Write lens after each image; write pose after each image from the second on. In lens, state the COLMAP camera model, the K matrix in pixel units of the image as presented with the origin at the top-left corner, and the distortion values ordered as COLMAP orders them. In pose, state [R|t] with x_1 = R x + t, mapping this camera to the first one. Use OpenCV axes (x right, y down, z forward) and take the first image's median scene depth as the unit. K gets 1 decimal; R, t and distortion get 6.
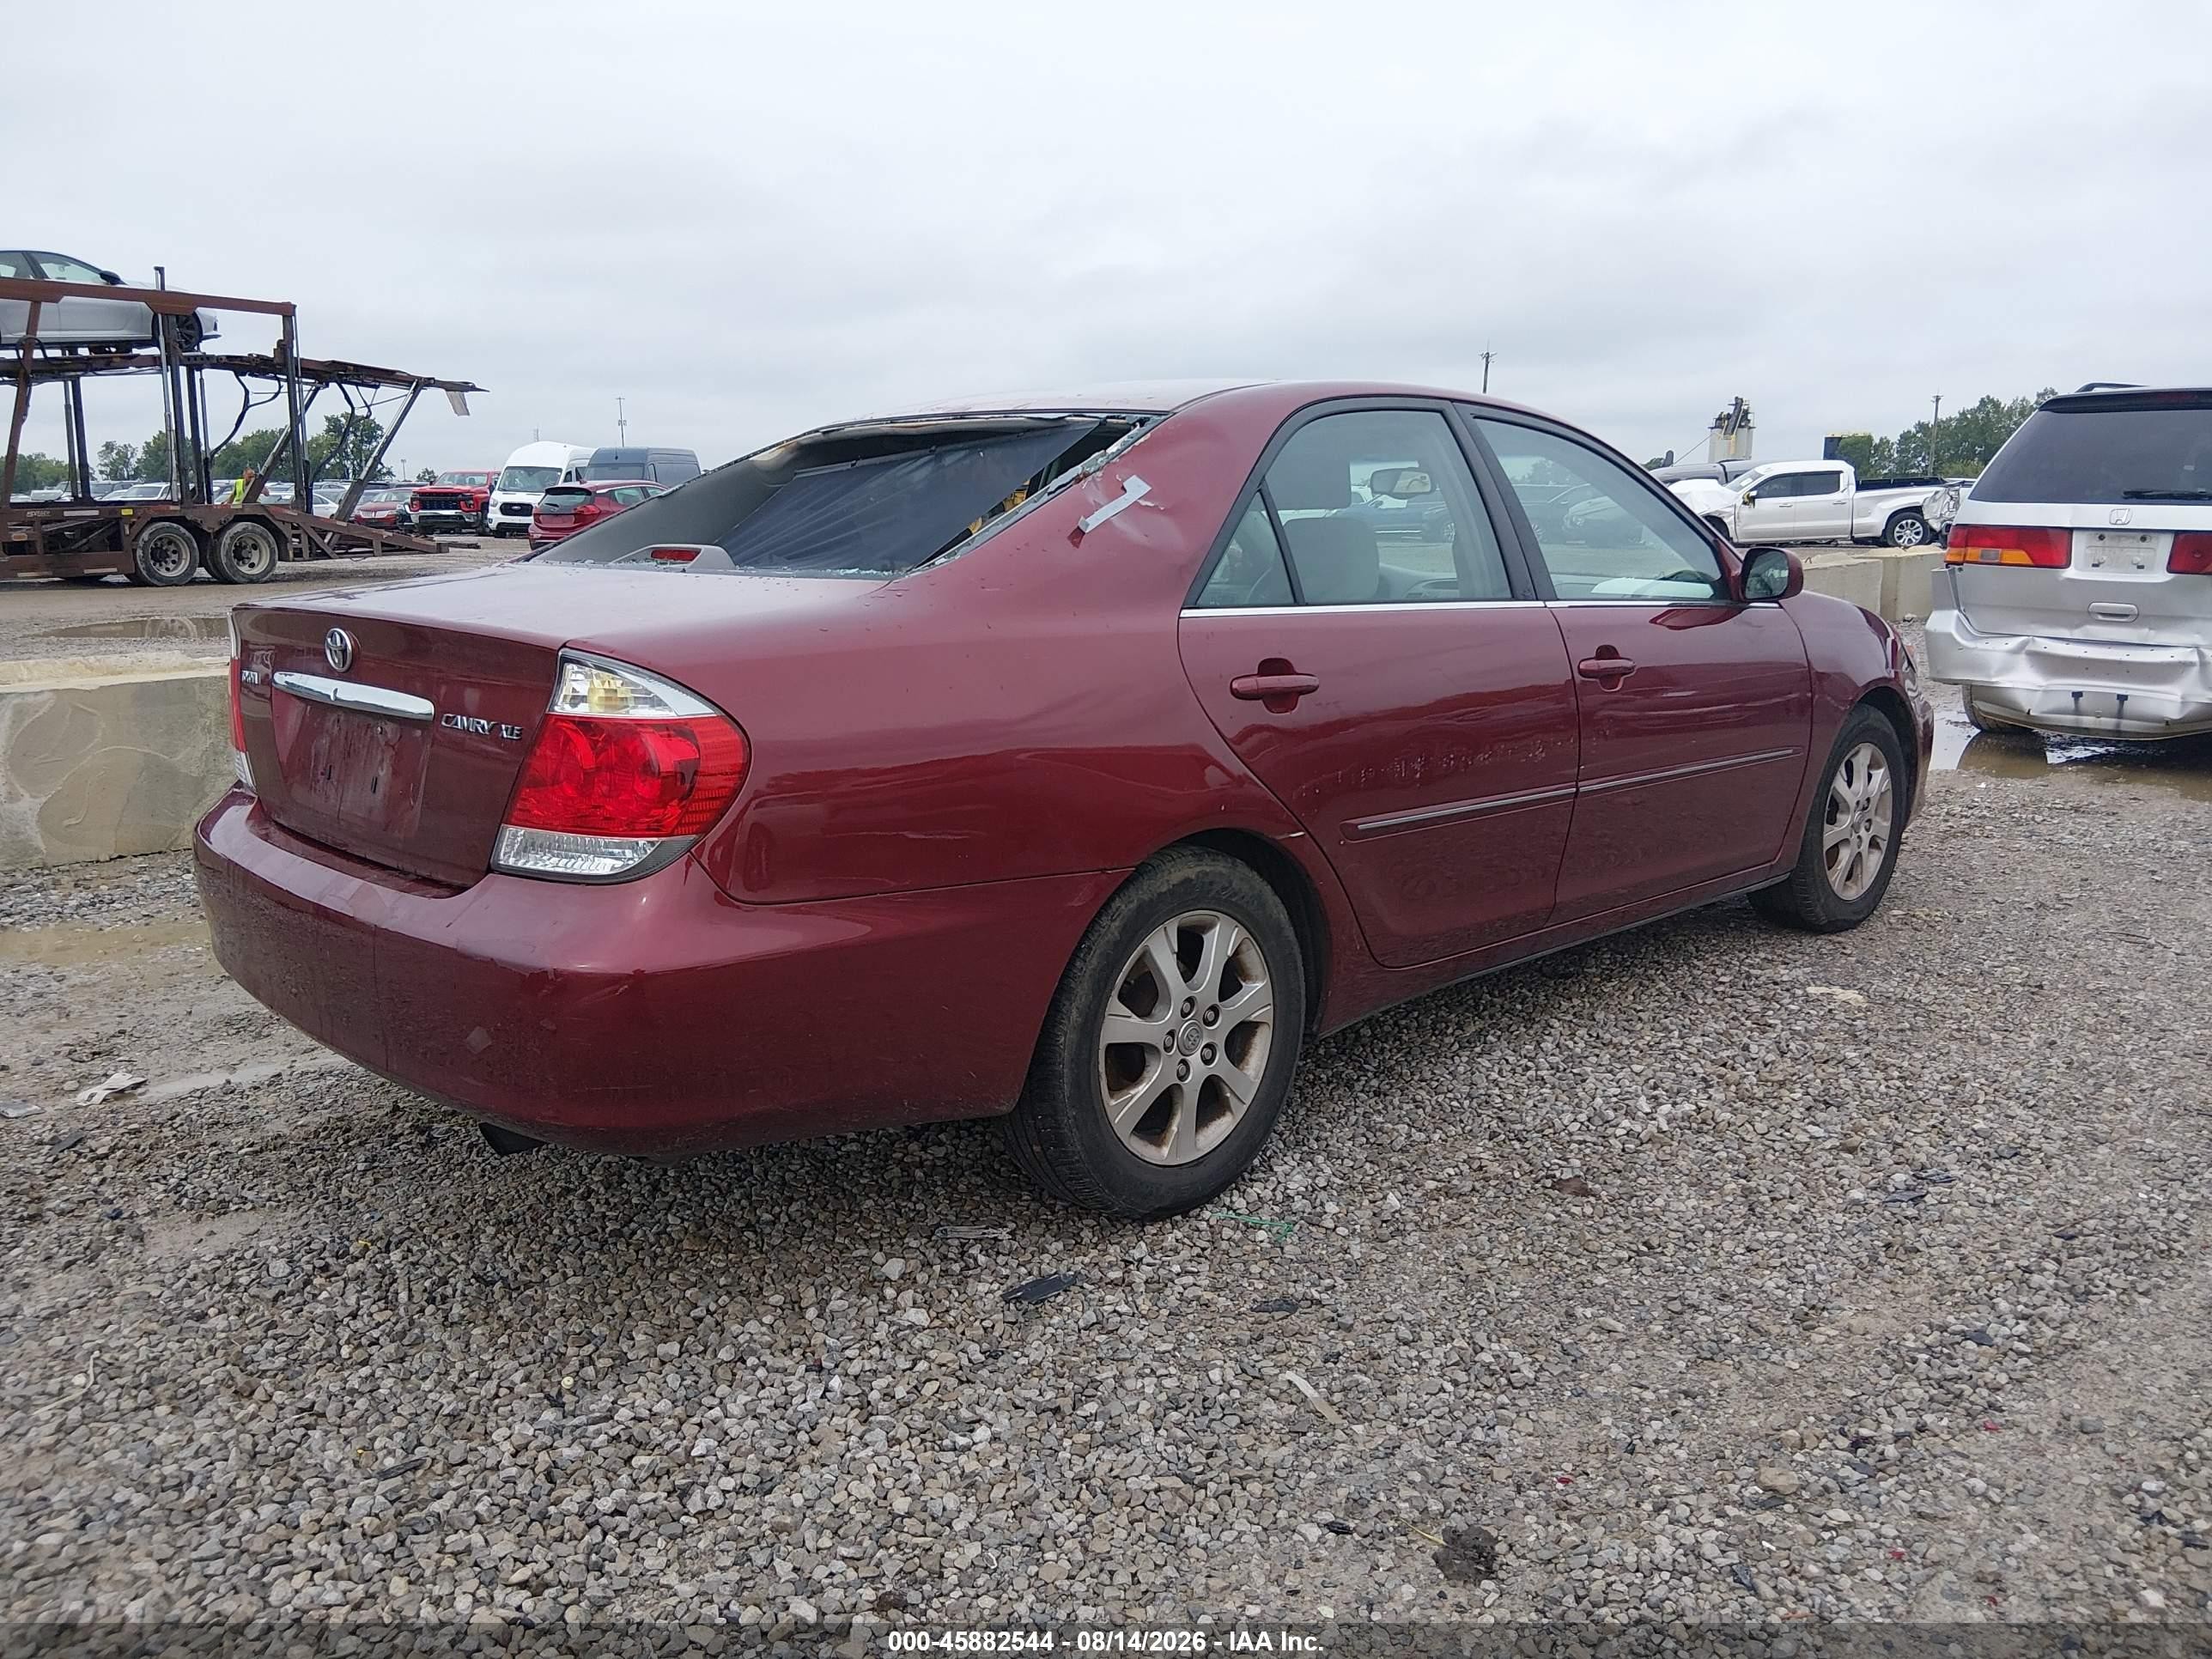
lens RADIAL K [[1672.5, 0, 1088.7], [0, 1672.5, 822.9], [0, 0, 1]] dist [0.074029, -0.116967]
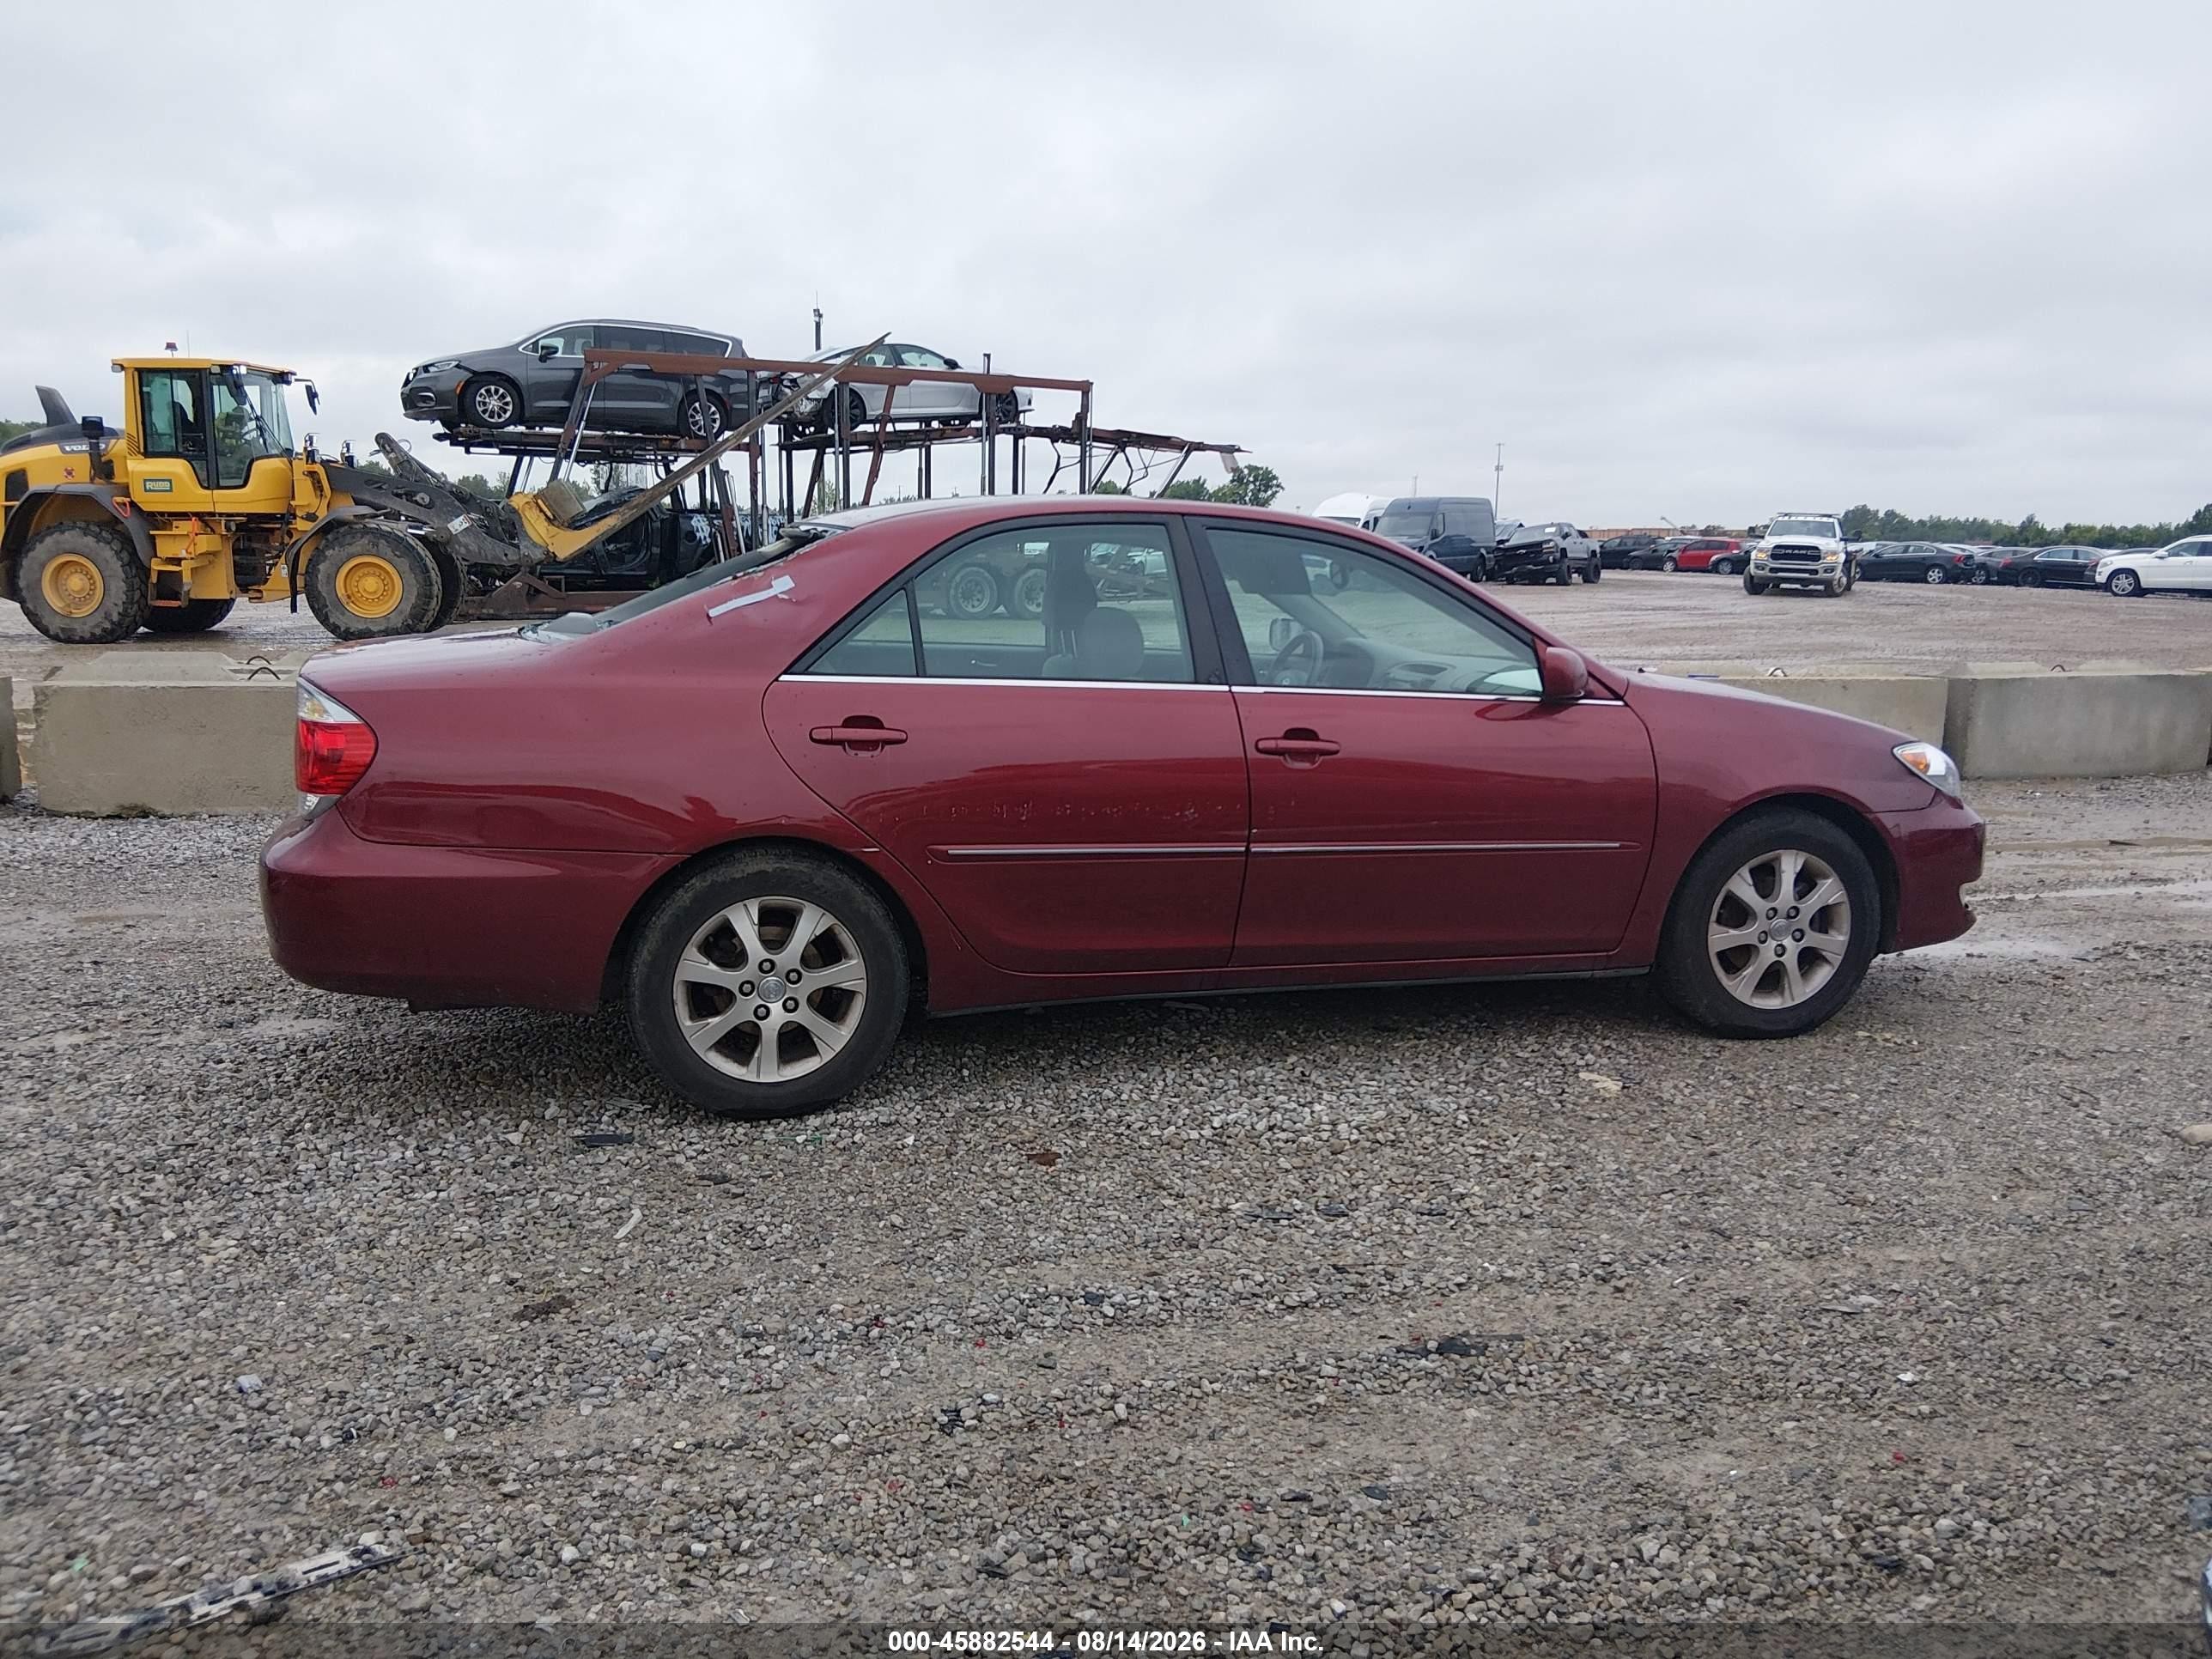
lens RADIAL K [[1672.5, 0, 1106.9], [0, 1672.5, 831.7], [0, 0, 1]] dist [0.074029, -0.116967]
pose [[0.880373, 0.095462, -0.464575, 0.117559], [-0.105126, 0.994446, 0.005126, -0.004419], [0.462484, 0.044326, 0.885519, -0.010481]]
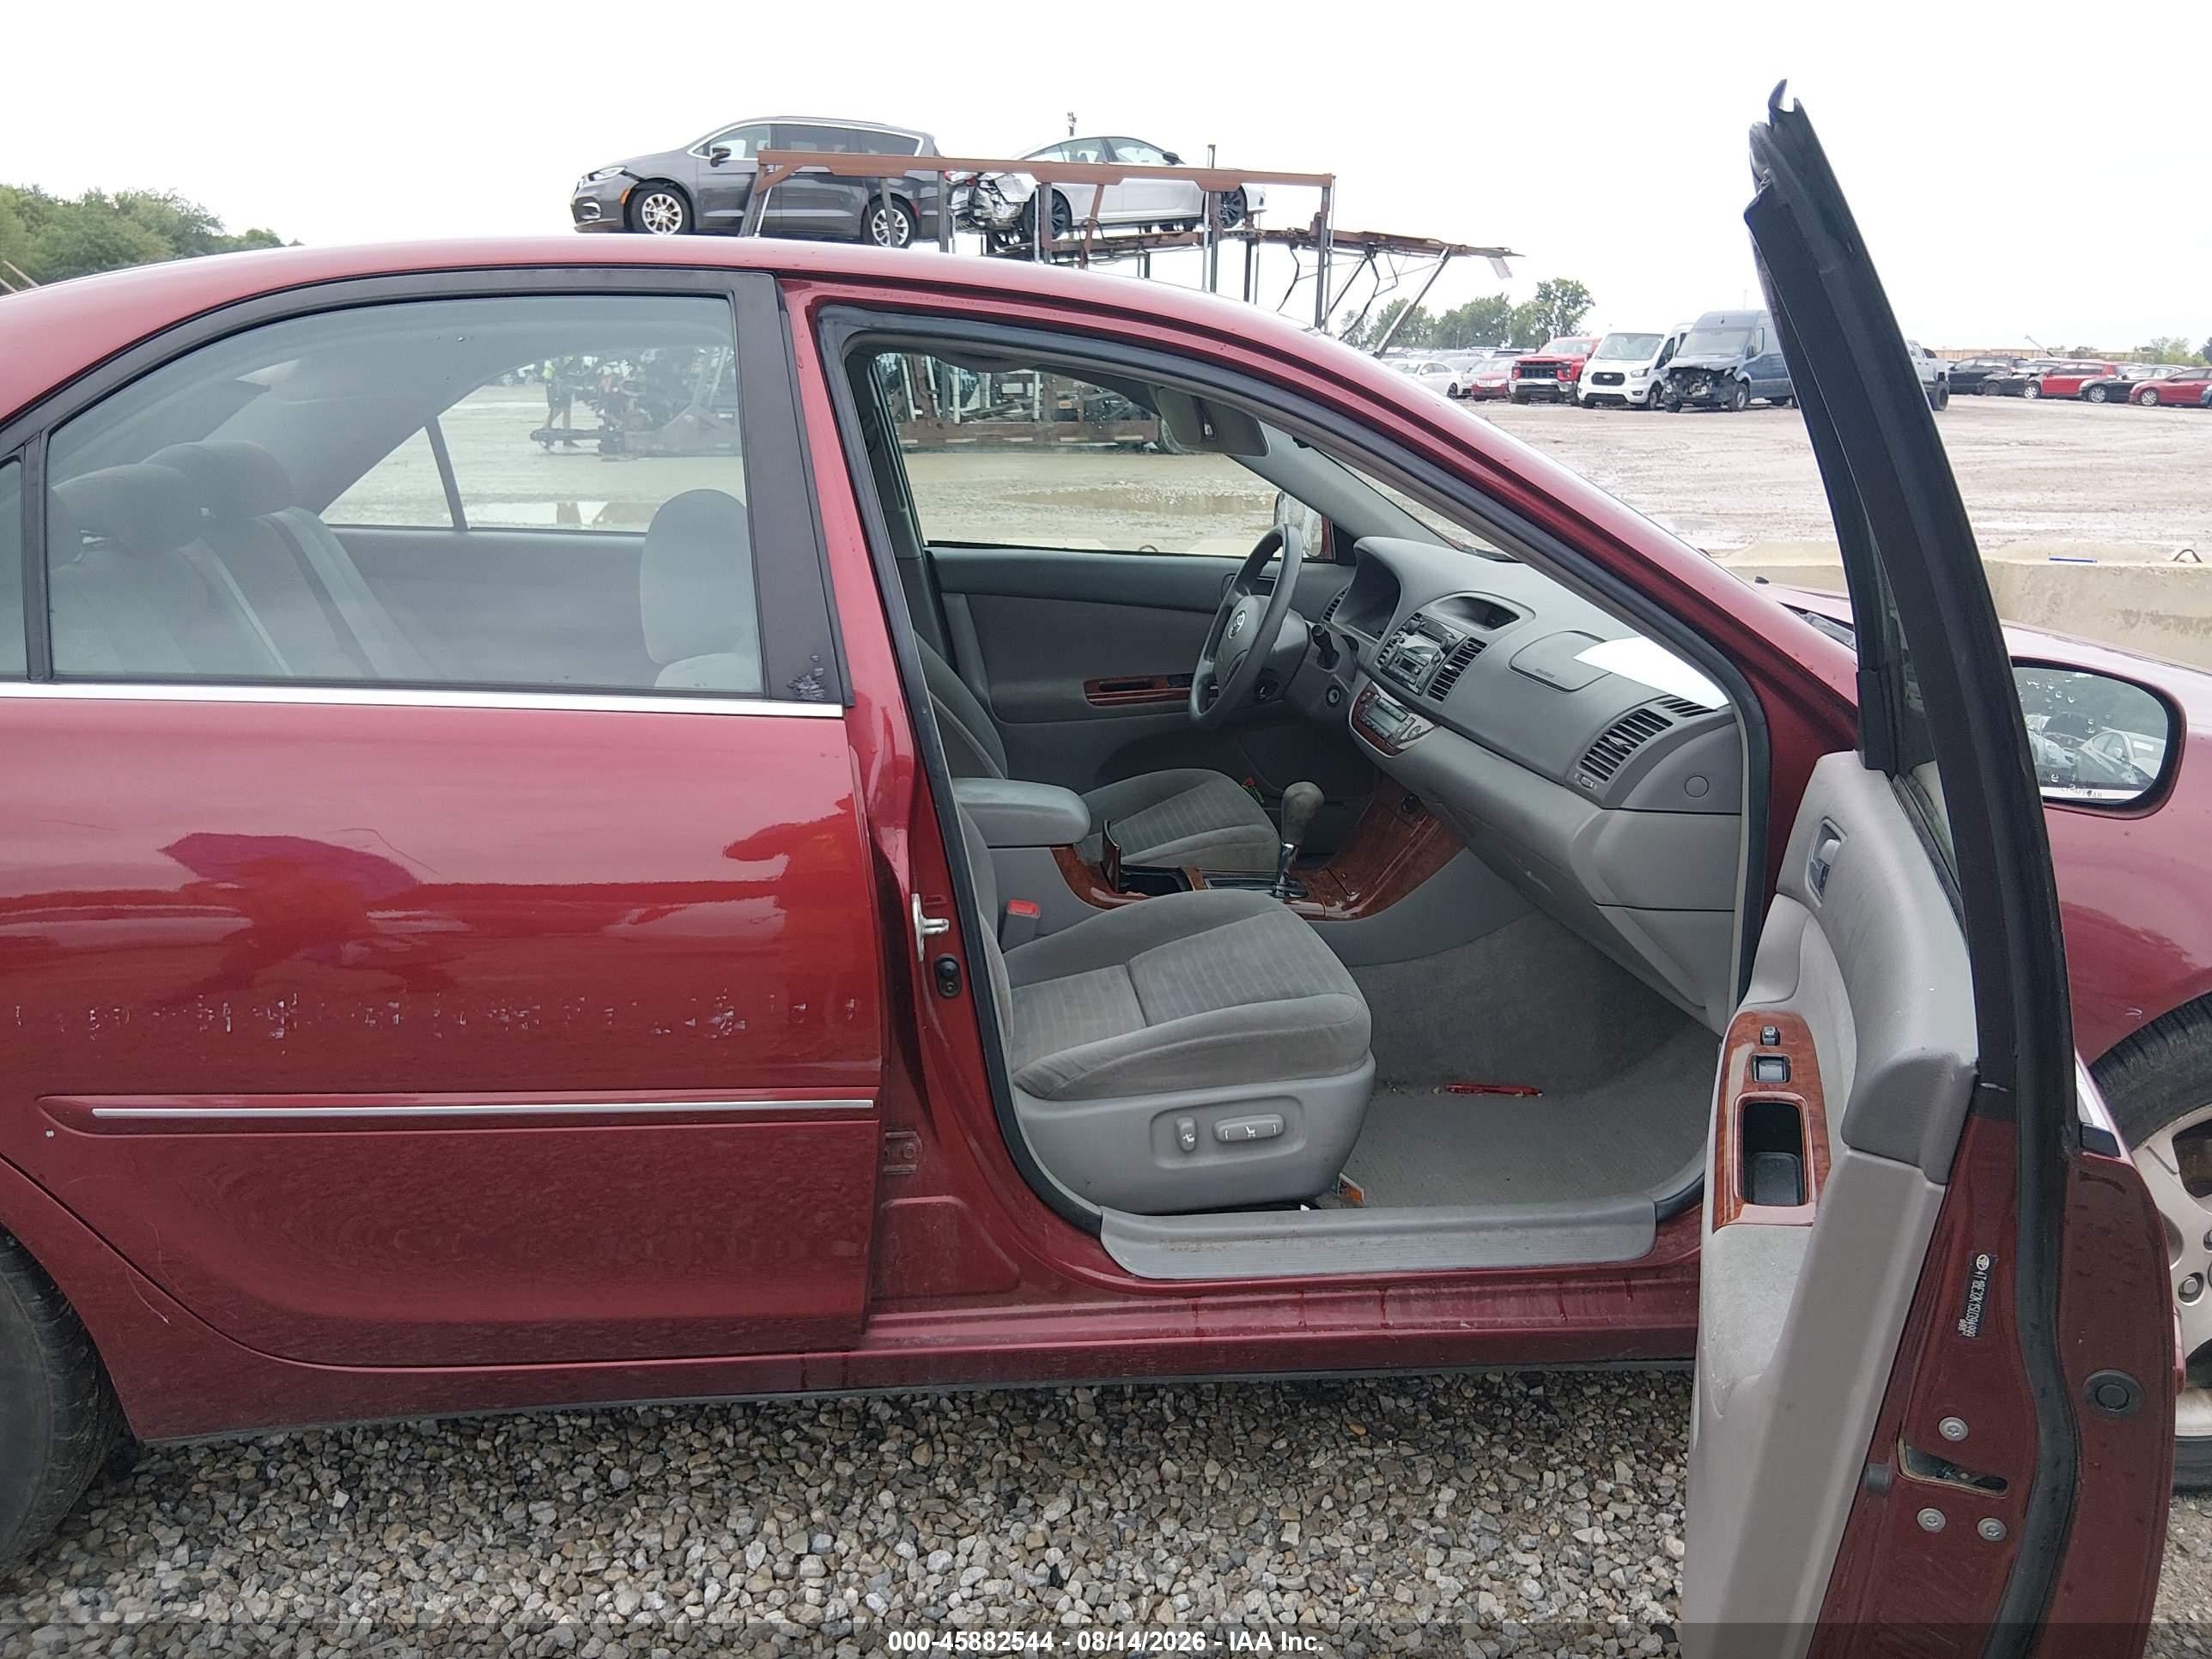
lens RADIAL K [[1672.5, 0, 1096.6], [0, 1672.5, 842.2], [0, 0, 1]] dist [0.074029, -0.116967]
pose [[0.785937, 0.177178, -0.592378, 0.096868], [-0.125447, 0.983831, 0.127824, -0.025890], [0.605447, -0.026149, 0.795456, 0.105605]]
